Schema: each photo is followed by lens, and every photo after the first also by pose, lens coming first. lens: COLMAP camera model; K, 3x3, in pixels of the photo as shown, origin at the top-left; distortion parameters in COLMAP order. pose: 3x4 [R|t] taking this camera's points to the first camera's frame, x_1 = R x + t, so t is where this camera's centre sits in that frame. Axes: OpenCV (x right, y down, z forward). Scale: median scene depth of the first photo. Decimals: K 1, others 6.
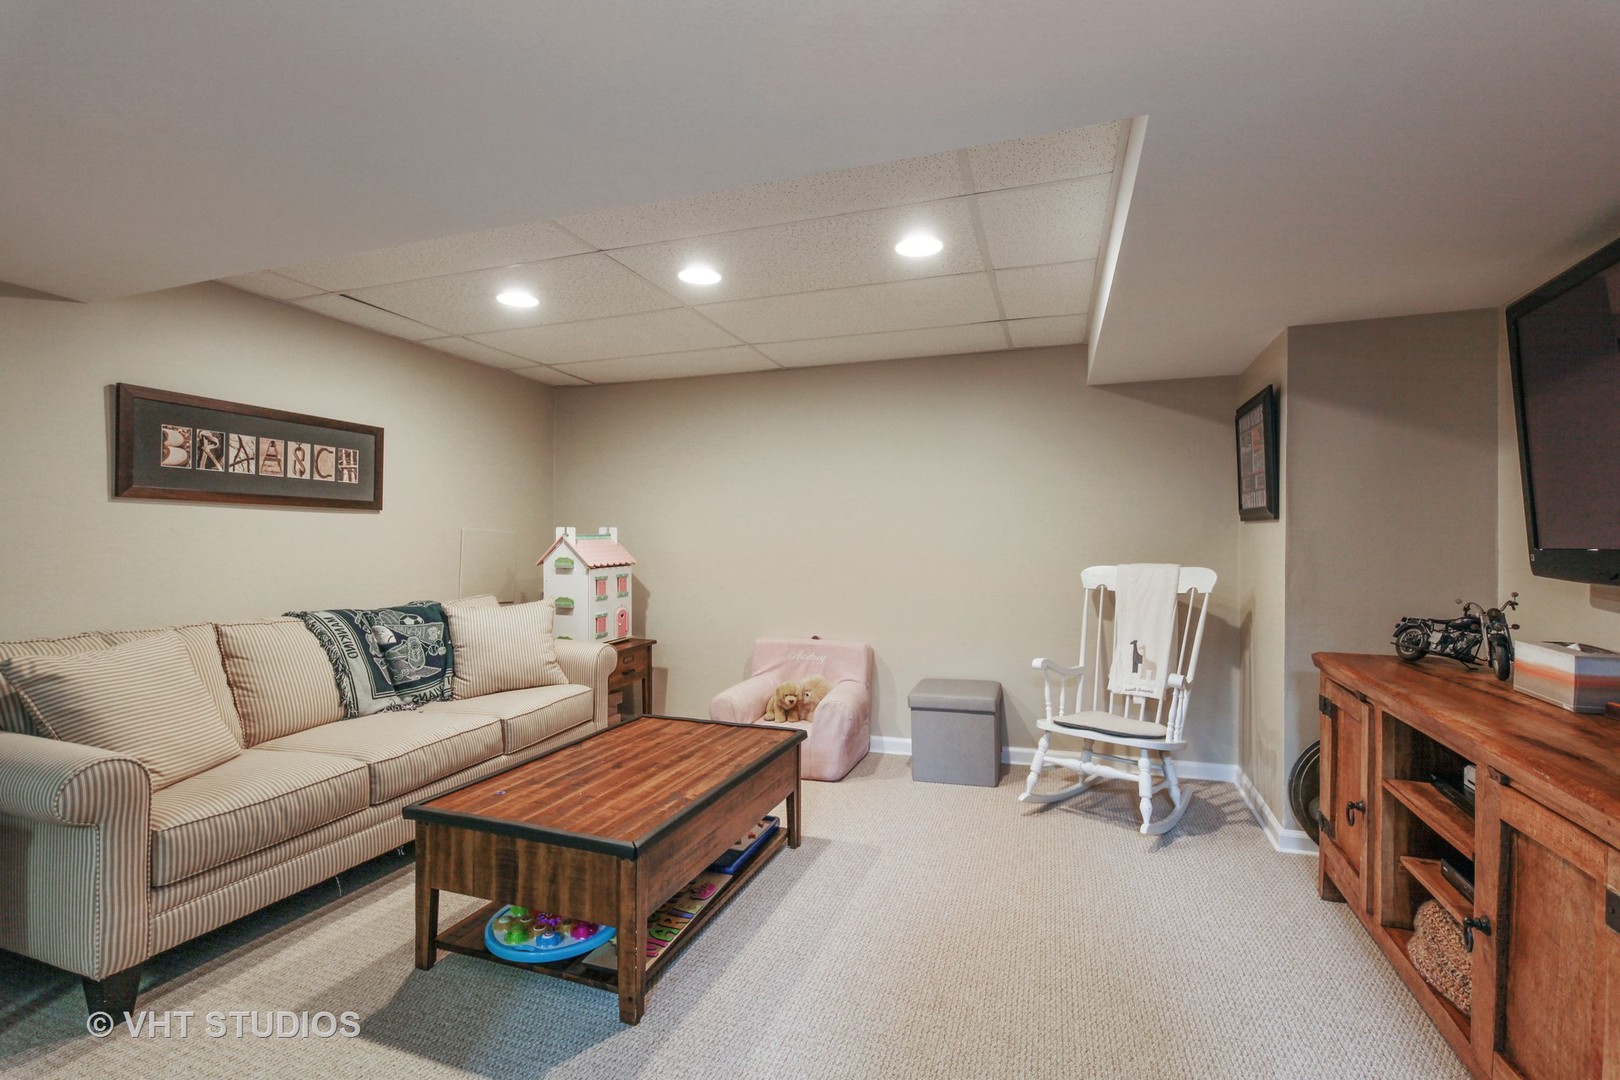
lens RADIAL K [[737.0, 0, 812.5], [0, 737.0, 539.0], [0, 0, 1]] dist [0.017868, -0.000022]
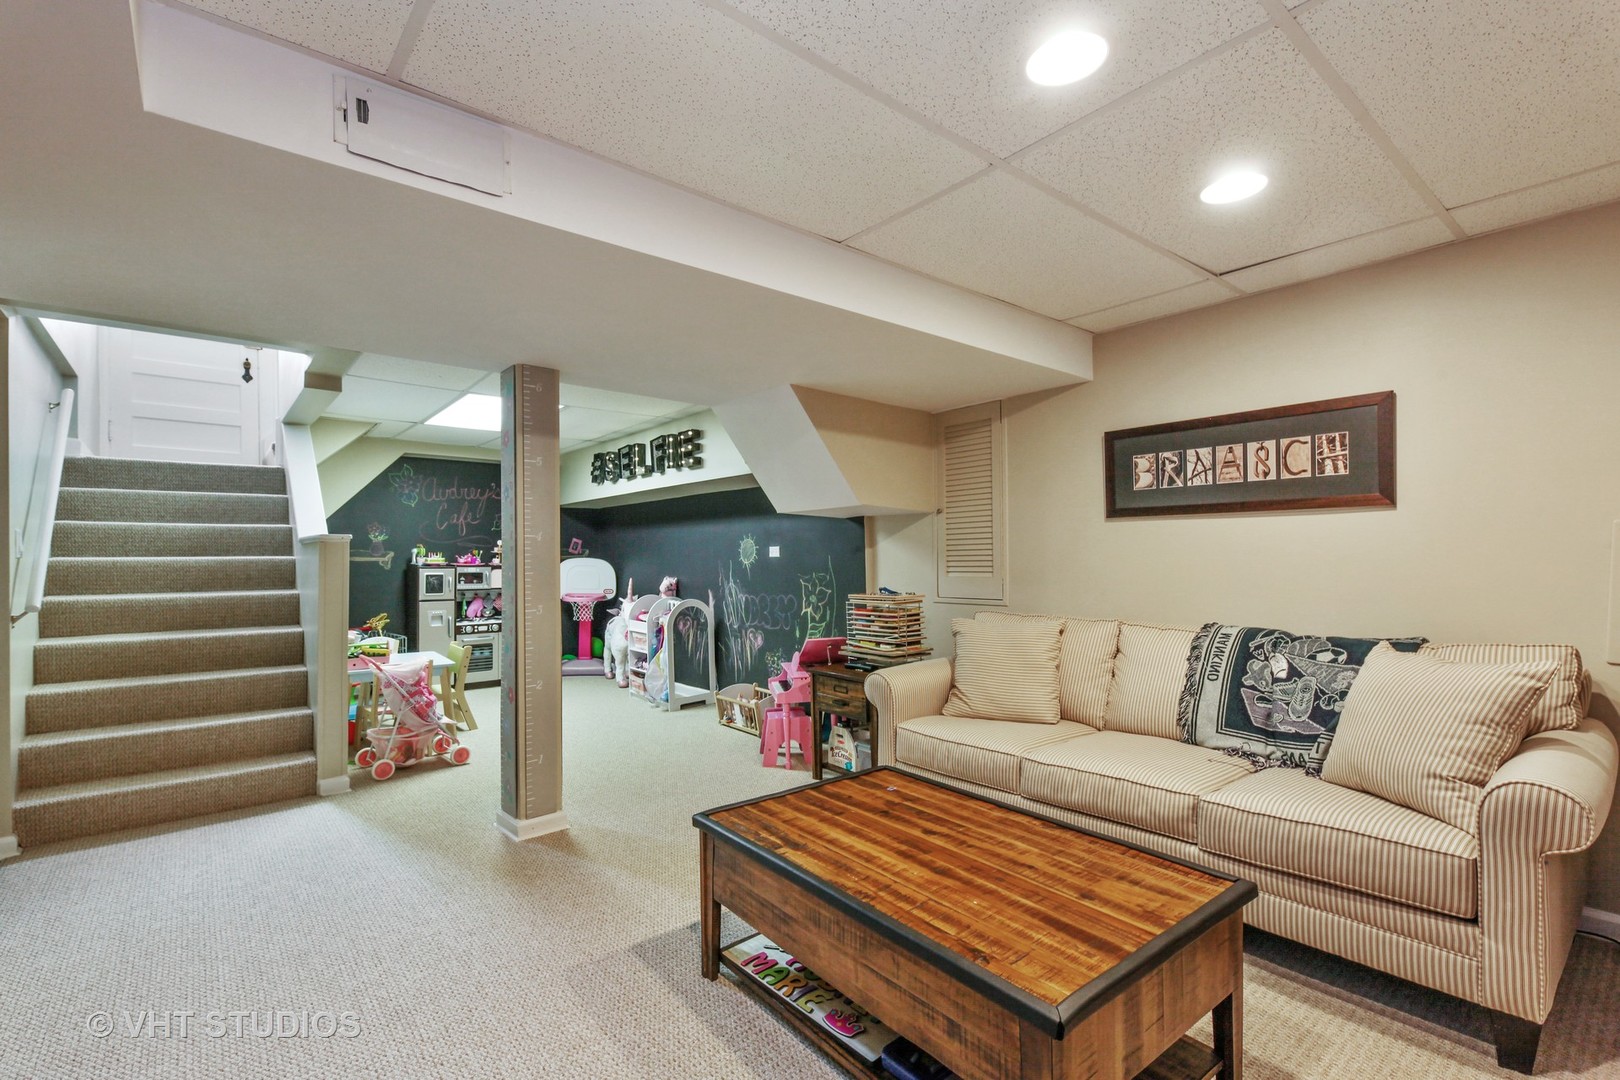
lens RADIAL K [[737.0, 0, 818.3], [0, 737.0, 554.5], [0, 0, 1]] dist [0.017868, -0.000022]
pose [[-0.524922, 0.001999, -0.851148, 0.414347], [0.013095, 0.999898, -0.005727, 0.008060], [0.851049, -0.014152, -0.524895, 1.138348]]
